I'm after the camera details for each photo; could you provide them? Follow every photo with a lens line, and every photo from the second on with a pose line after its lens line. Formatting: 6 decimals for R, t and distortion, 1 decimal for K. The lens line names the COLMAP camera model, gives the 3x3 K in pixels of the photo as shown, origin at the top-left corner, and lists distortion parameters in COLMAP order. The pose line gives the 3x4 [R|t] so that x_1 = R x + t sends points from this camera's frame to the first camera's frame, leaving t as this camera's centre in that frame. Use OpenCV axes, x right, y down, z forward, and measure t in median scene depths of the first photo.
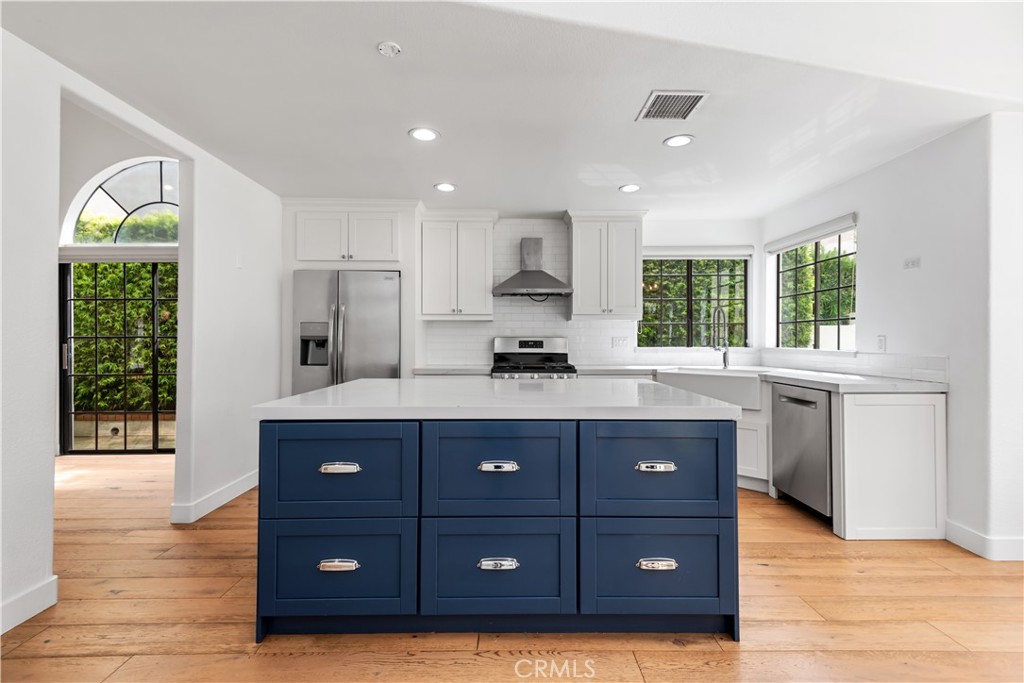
lens RADIAL K [[446.2, 0, 538.9], [0, 446.2, 335.0], [0, 0, 1]] dist [0.020557, -0.004765]
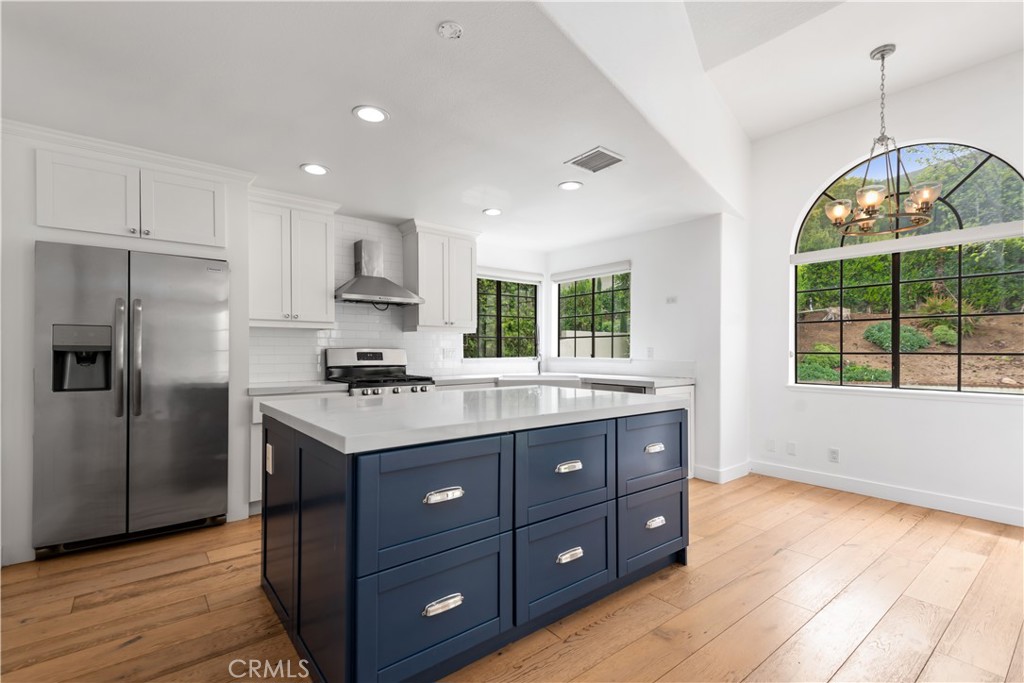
lens RADIAL K [[446.2, 0, 507.1], [0, 446.2, 348.2], [0, 0, 1]] dist [0.020557, -0.004765]
pose [[0.803922, 0.003995, 0.594721, -0.355338], [-0.006058, 0.999981, 0.001471, 0.001326], [-0.594703, -0.004786, 0.803931, 0.087034]]
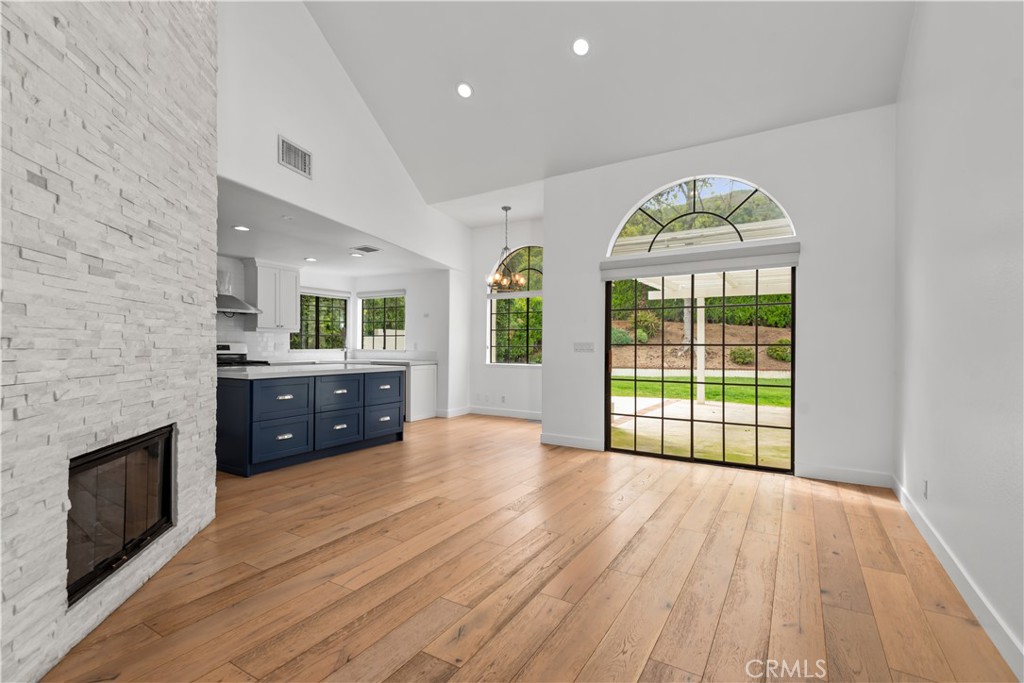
lens RADIAL K [[446.2, 0, 515.7], [0, 446.2, 342.9], [0, 0, 1]] dist [0.020557, -0.004765]
pose [[0.526675, 0.007812, 0.850031, -0.760485], [-0.012541, 0.999920, -0.001419, -0.003150], [-0.849974, -0.009913, 0.526731, -0.551885]]
